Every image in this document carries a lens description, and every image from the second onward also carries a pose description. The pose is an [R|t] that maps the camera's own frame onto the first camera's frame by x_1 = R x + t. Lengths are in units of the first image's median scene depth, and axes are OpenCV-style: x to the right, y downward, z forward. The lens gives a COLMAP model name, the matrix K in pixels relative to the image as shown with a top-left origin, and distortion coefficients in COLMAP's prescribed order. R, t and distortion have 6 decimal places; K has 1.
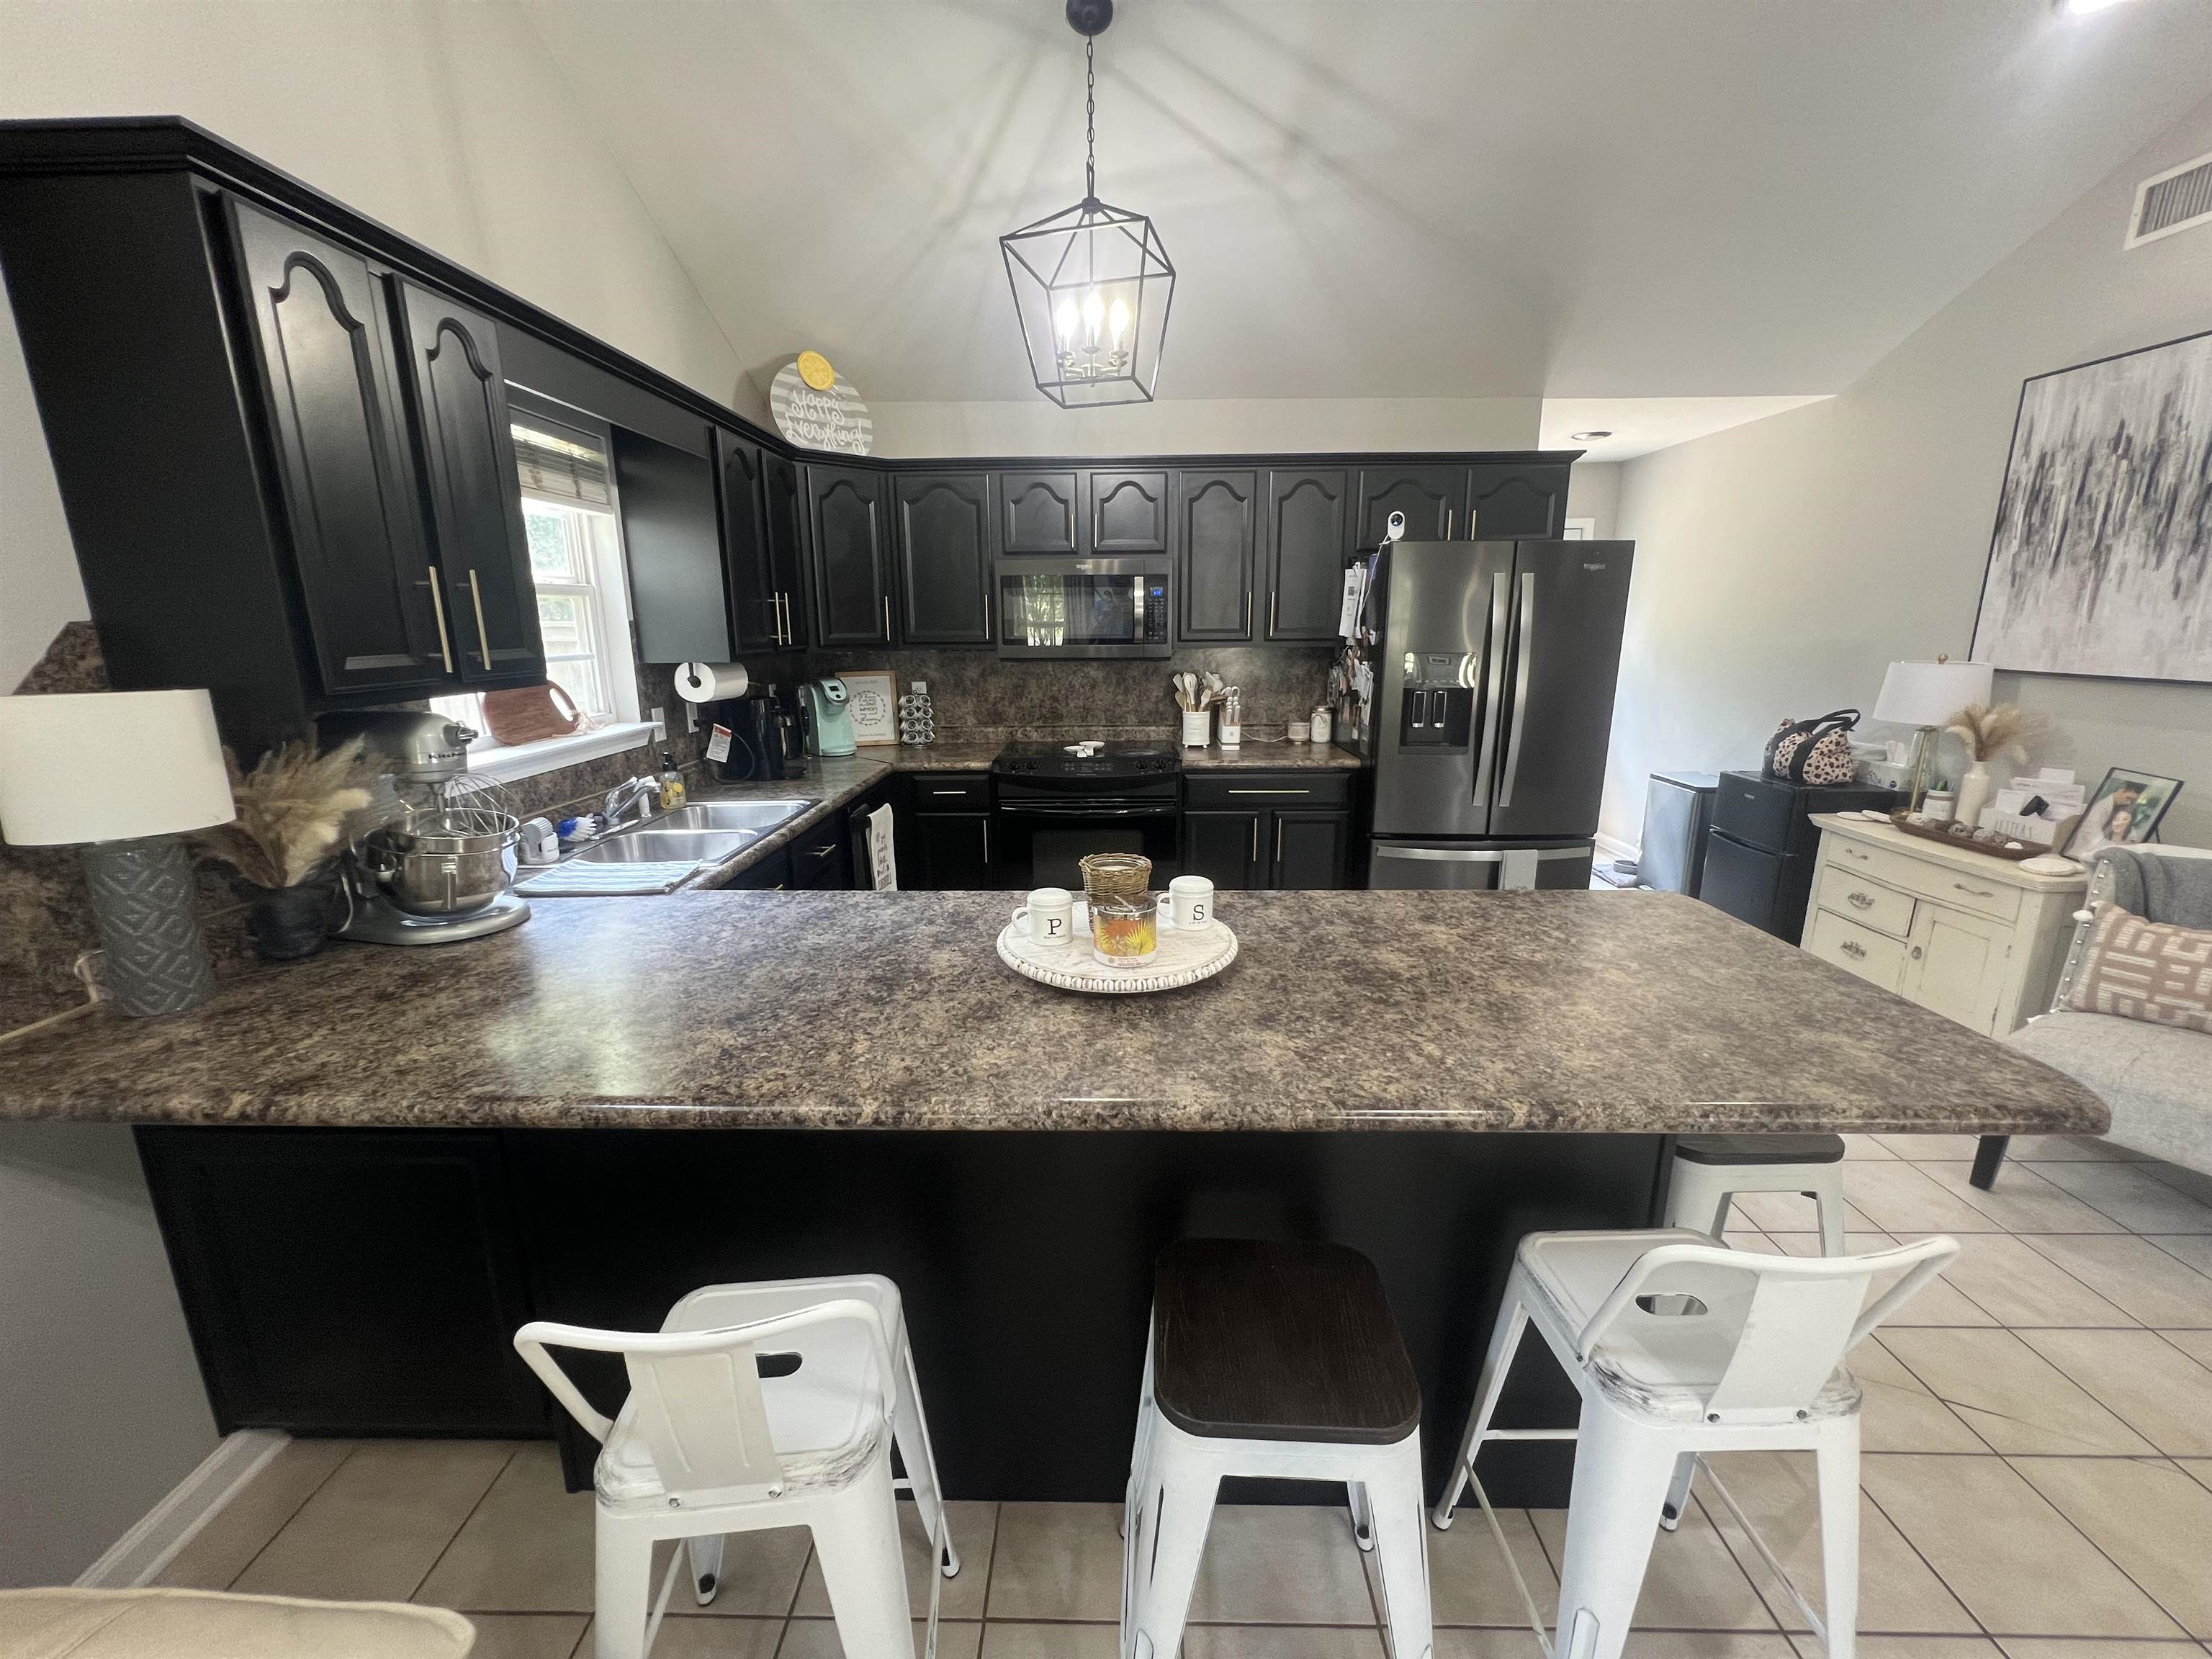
lens RADIAL K [[889.1, 0, 1098.4], [0, 889.1, 820.3], [0, 0, 1]] dist [0.002726, -0.000956]
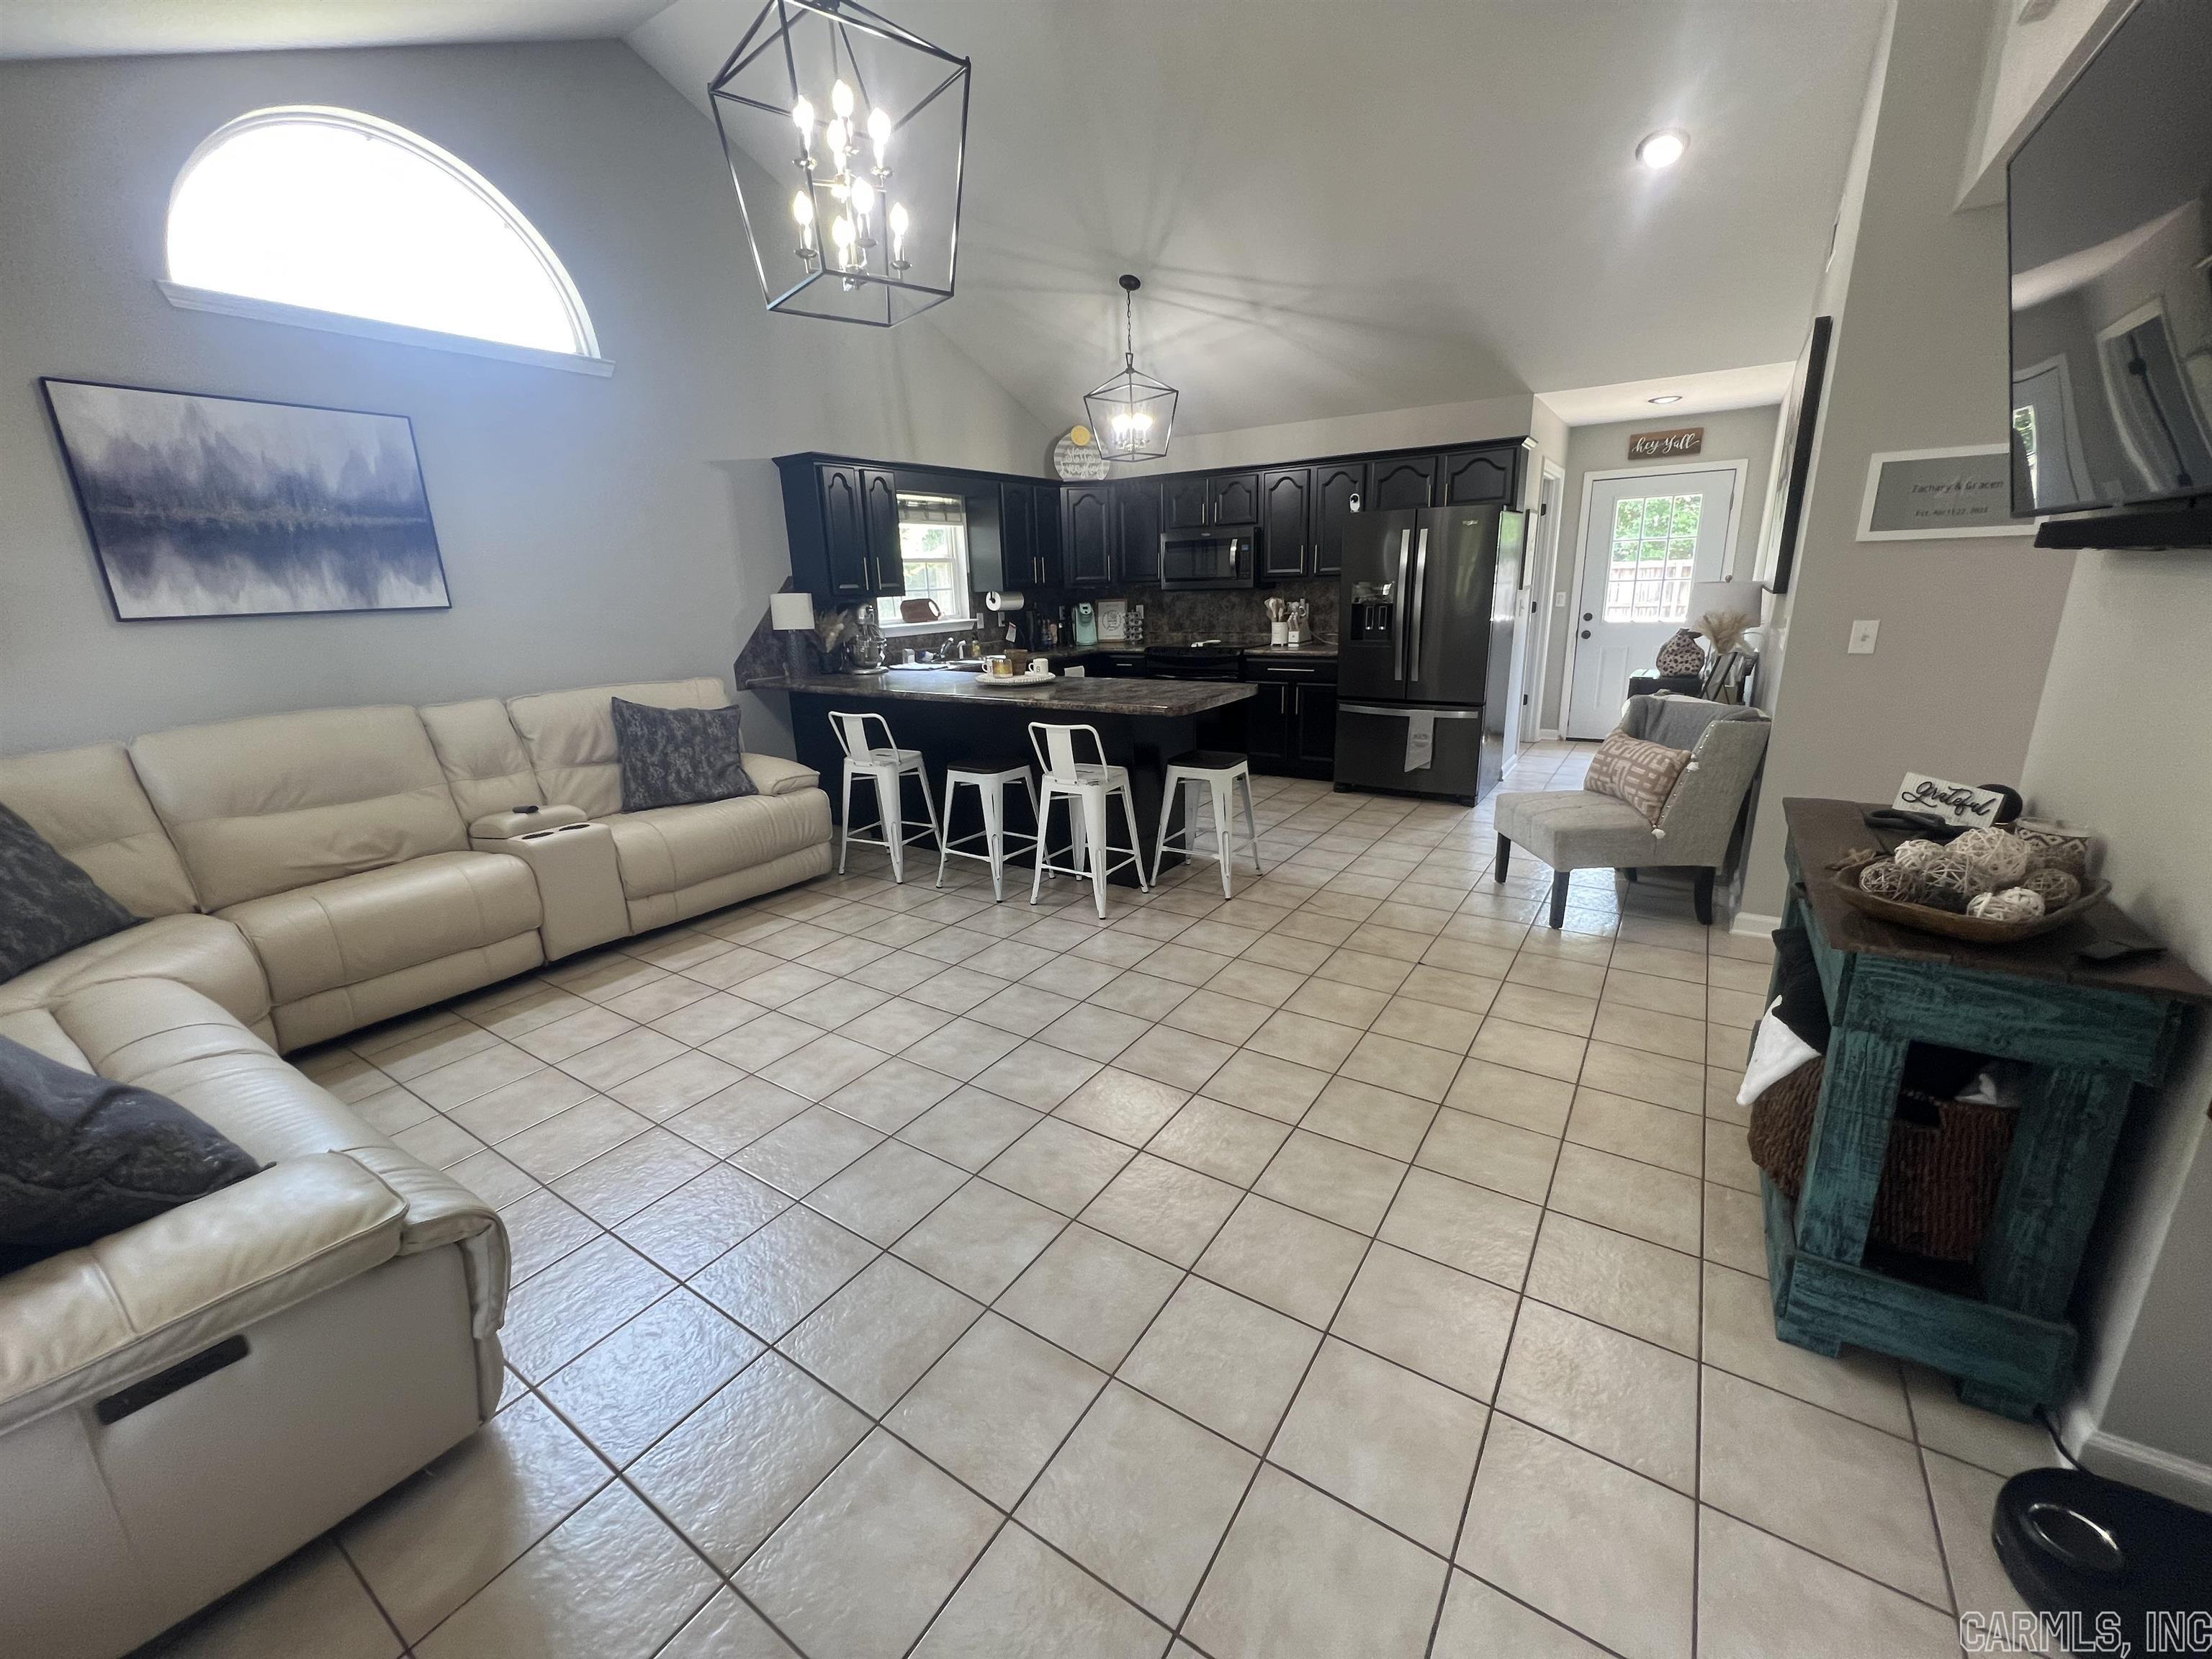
lens RADIAL K [[889.1, 0, 1099.4], [0, 889.1, 824.4], [0, 0, 1]] dist [0.002726, -0.000956]
pose [[0.843130, 0.124920, -0.522998, 1.222850], [-0.093885, 0.991899, 0.085566, 0.222534], [0.529450, -0.023041, 0.848028, -0.906073]]
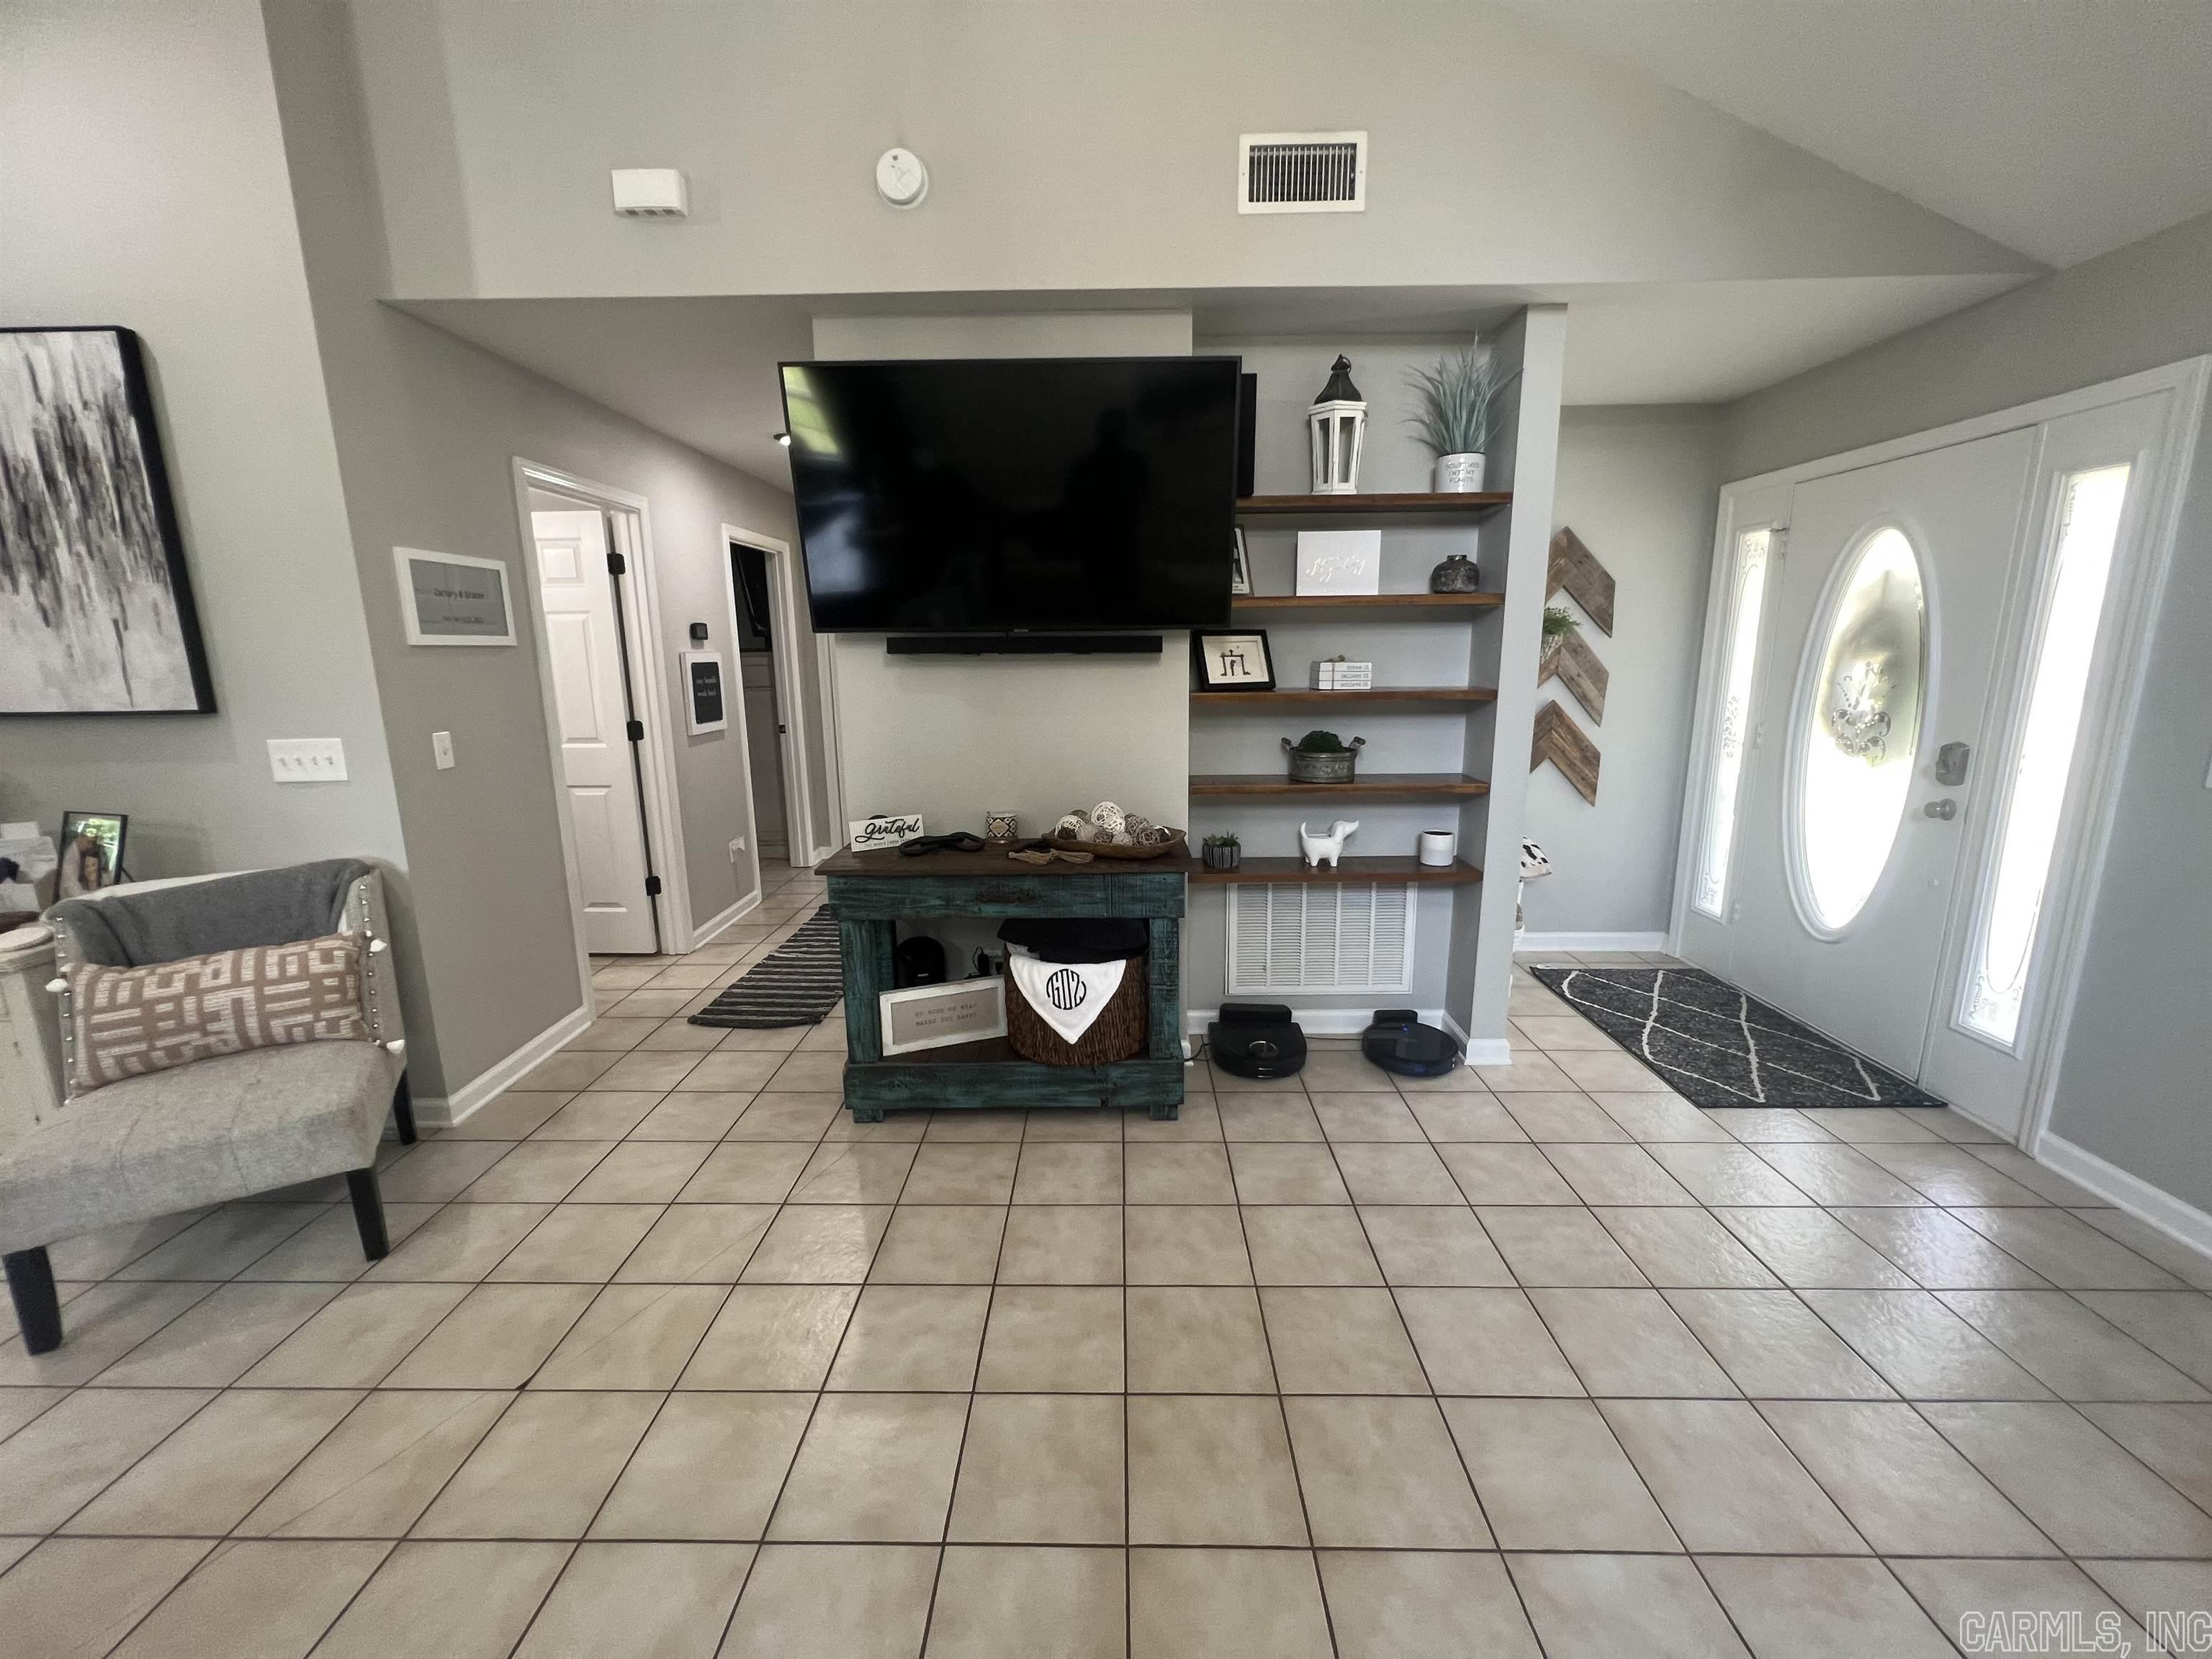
lens RADIAL K [[889.1, 0, 1101.5], [0, 889.1, 822.3], [0, 0, 1]] dist [0.002726, -0.000956]
pose [[-0.004834, -0.186603, 0.982424, 0.284356], [0.231240, 0.955599, 0.182646, 0.032480], [-0.972885, 0.228059, 0.038531, -0.056257]]
